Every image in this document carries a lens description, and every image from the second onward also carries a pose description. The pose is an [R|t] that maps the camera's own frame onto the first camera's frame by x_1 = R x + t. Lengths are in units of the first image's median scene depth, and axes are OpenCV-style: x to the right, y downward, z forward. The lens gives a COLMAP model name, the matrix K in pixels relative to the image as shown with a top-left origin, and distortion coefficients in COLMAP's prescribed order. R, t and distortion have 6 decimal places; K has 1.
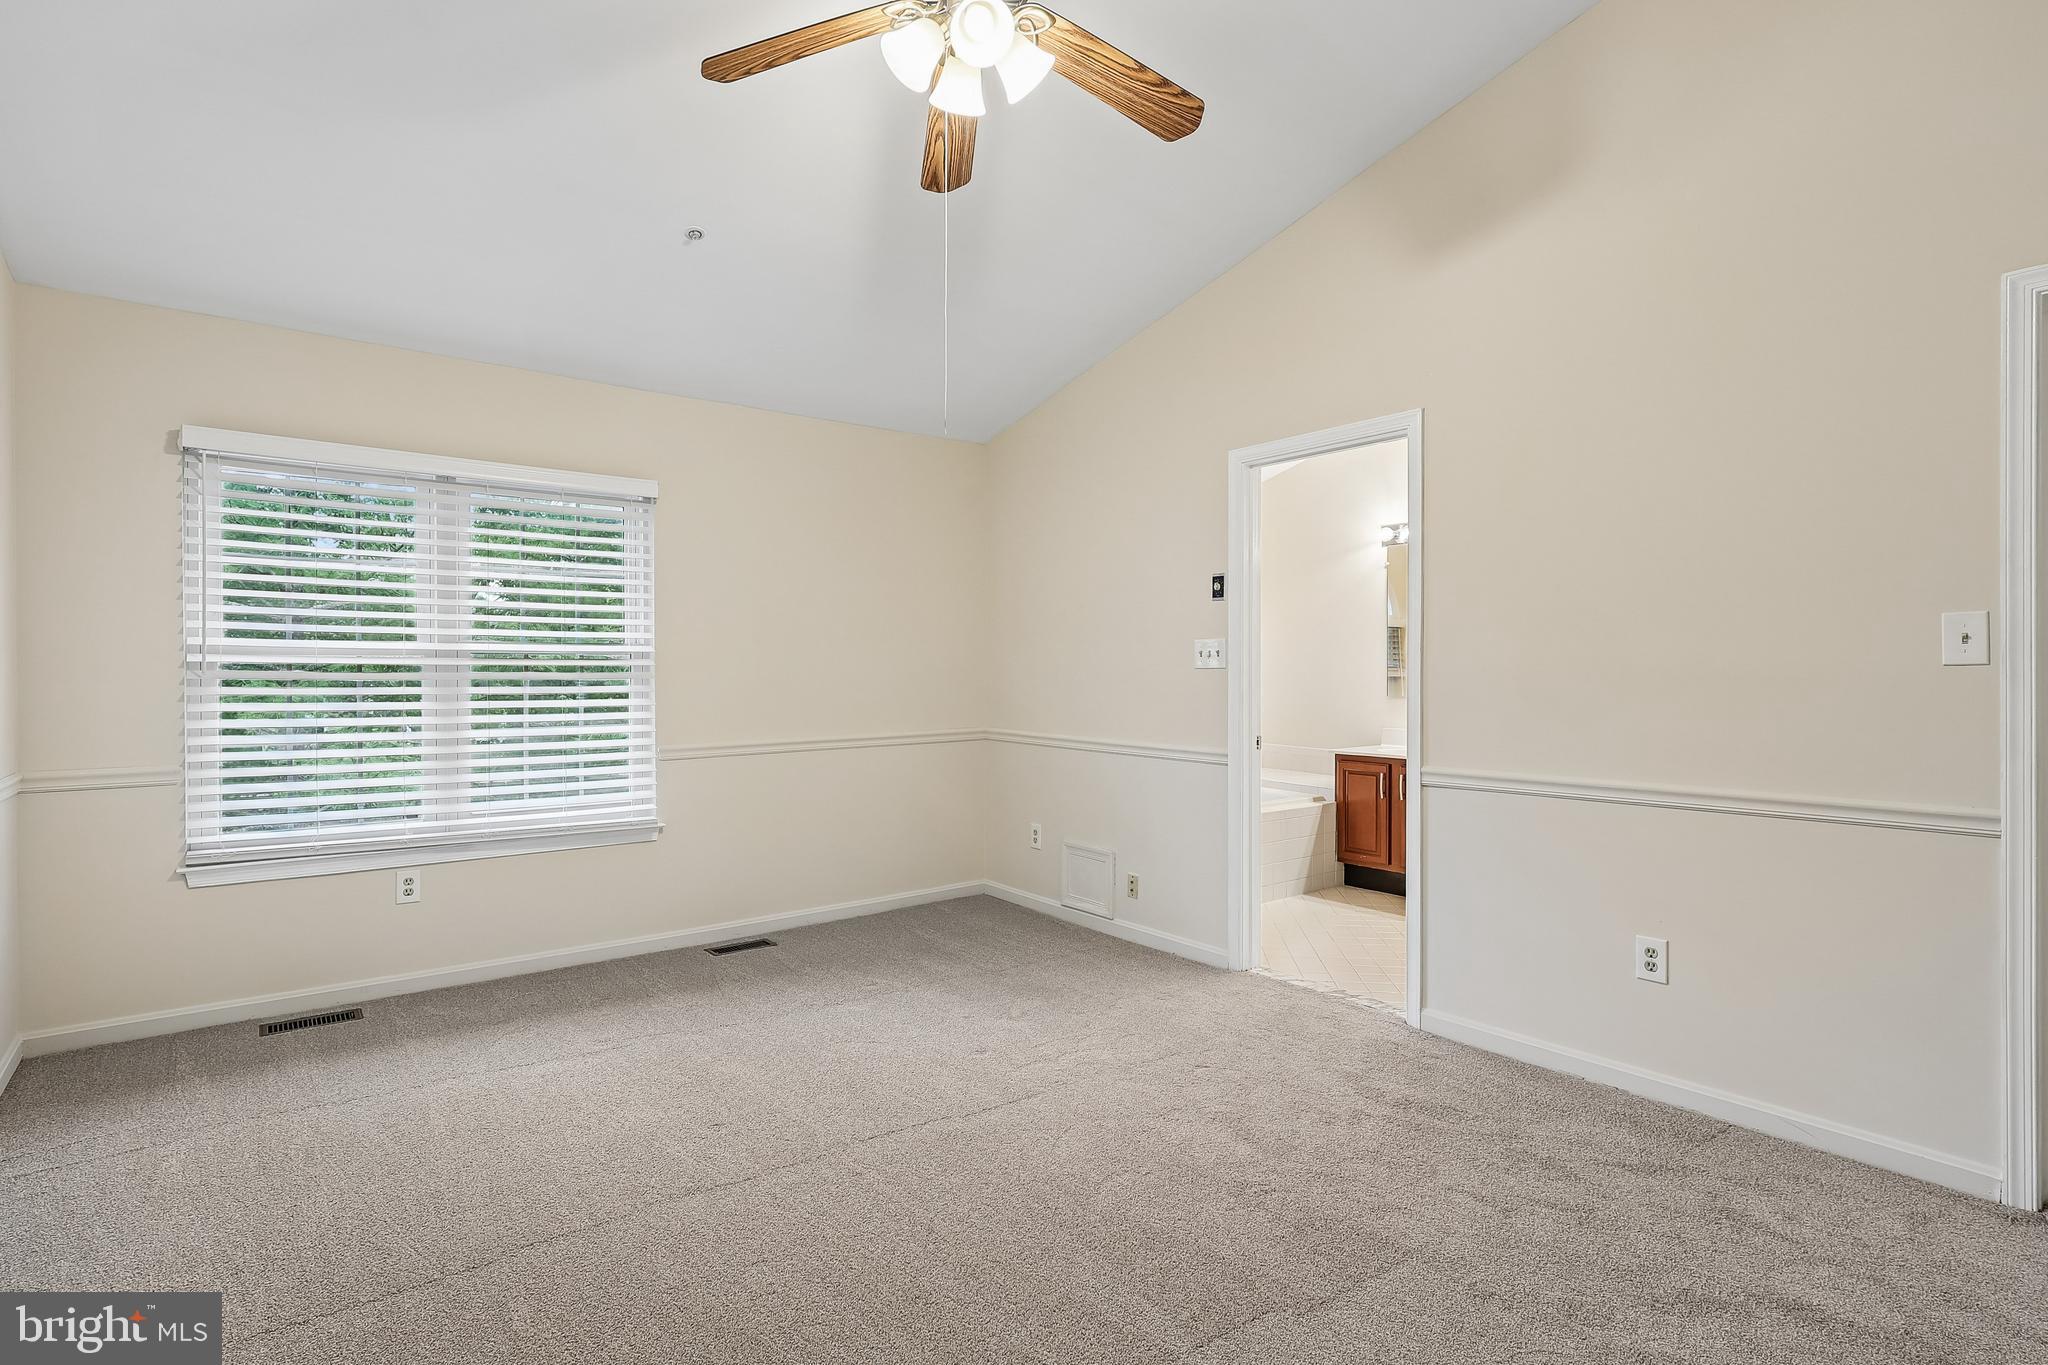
lens RADIAL K [[999.4, 0, 1020.3], [0, 999.4, 680.0], [0, 0, 1]] dist [0.000237, -0.000461]
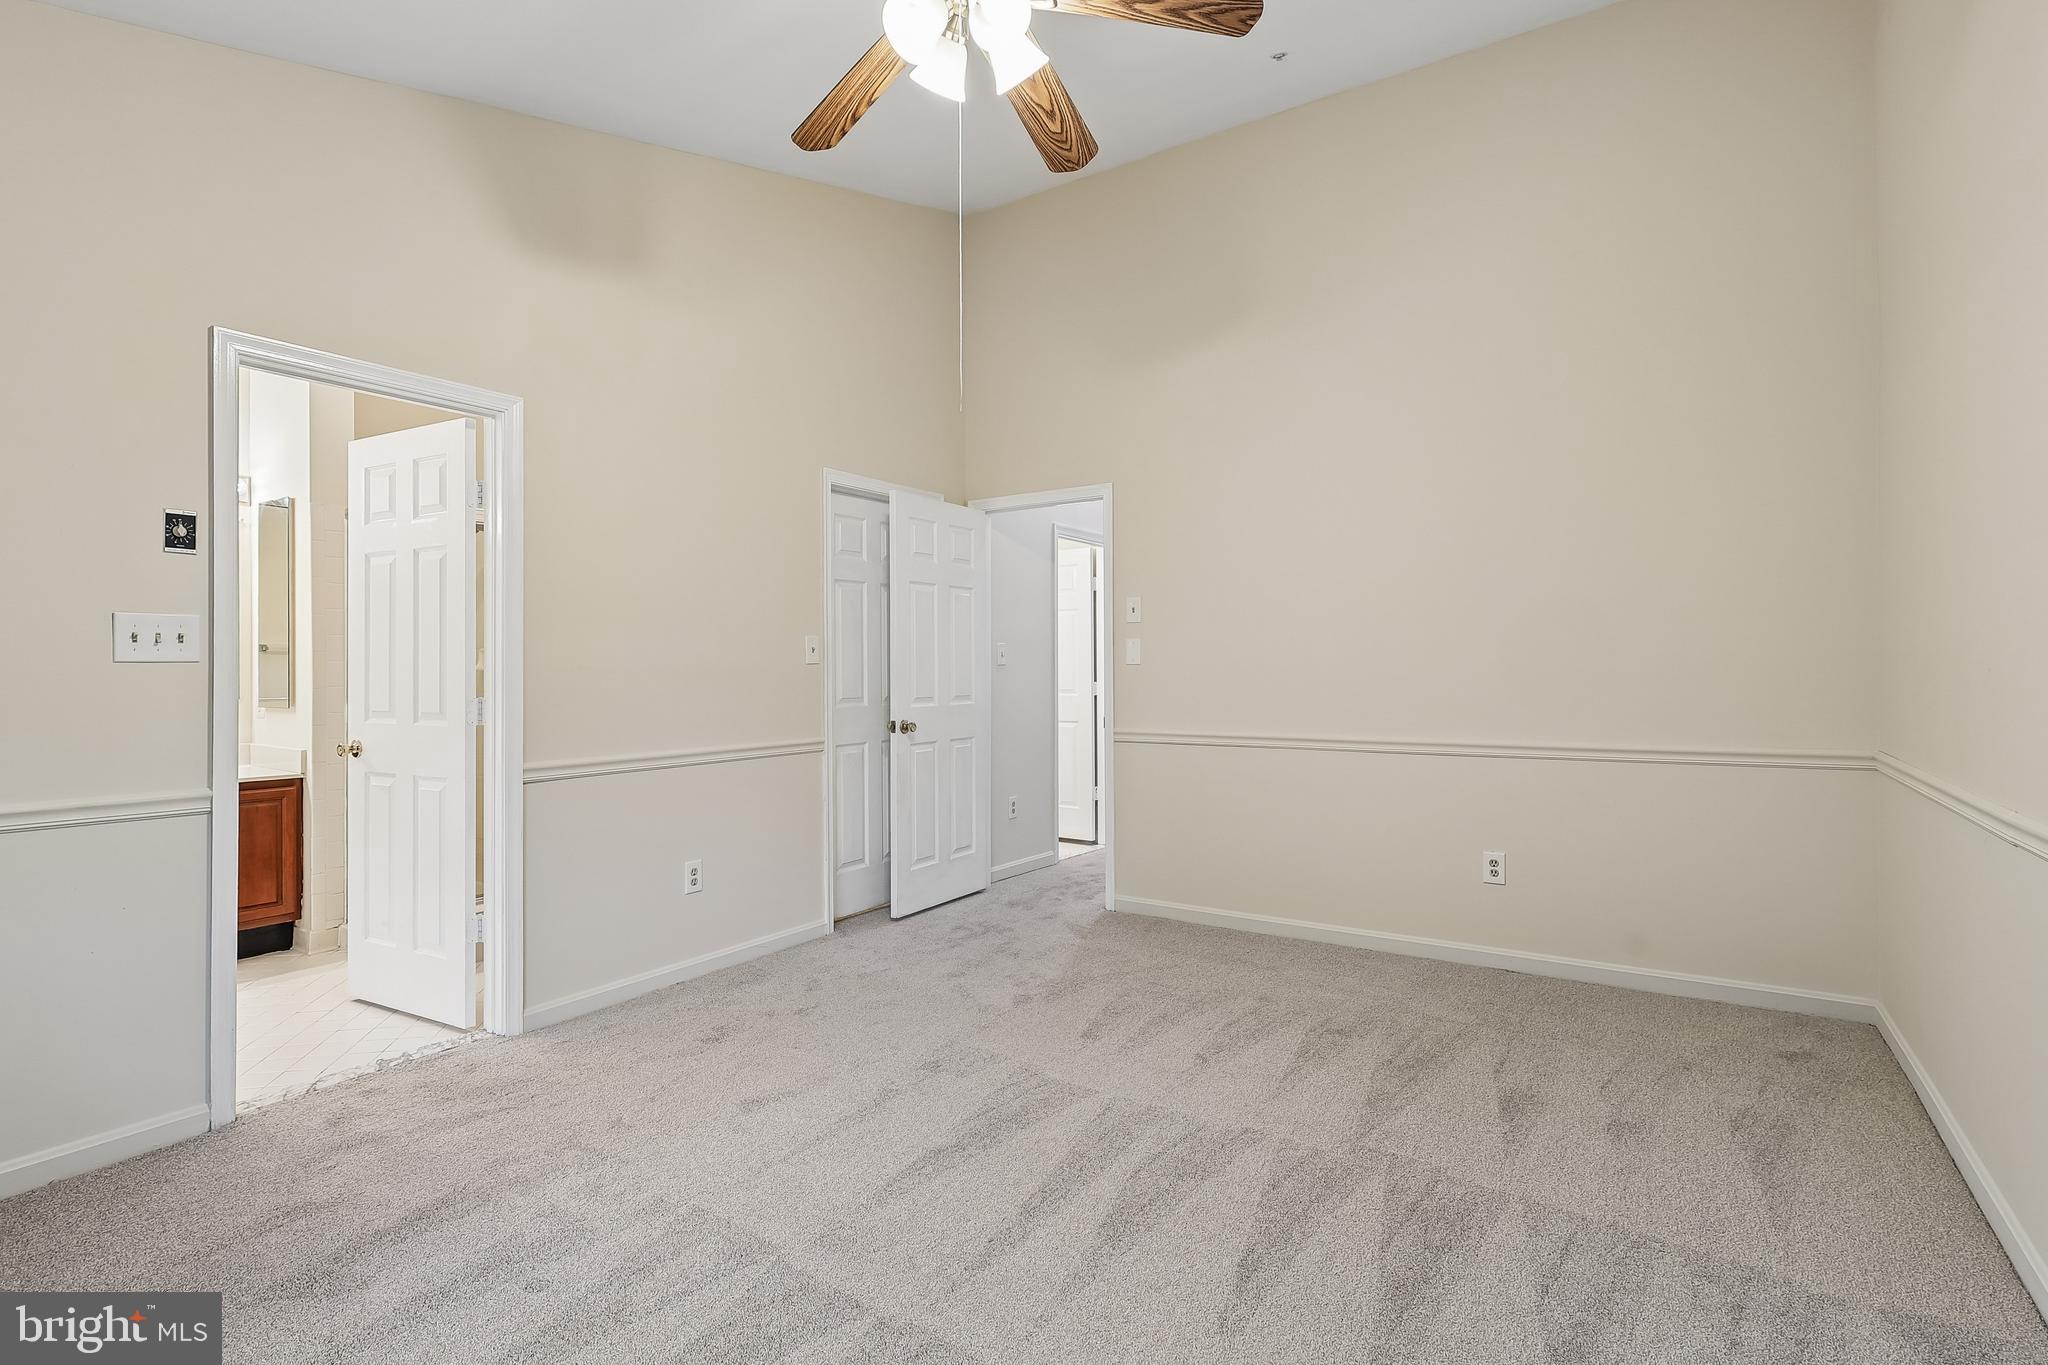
lens RADIAL K [[999.4, 0, 1016.0], [0, 999.4, 664.8], [0, 0, 1]] dist [0.000237, -0.000461]
pose [[-0.324947, 0.003182, 0.945727, -0.560924], [0.007610, 0.999971, -0.000750, -0.005142], [-0.945702, 0.006953, -0.324961, 0.708231]]
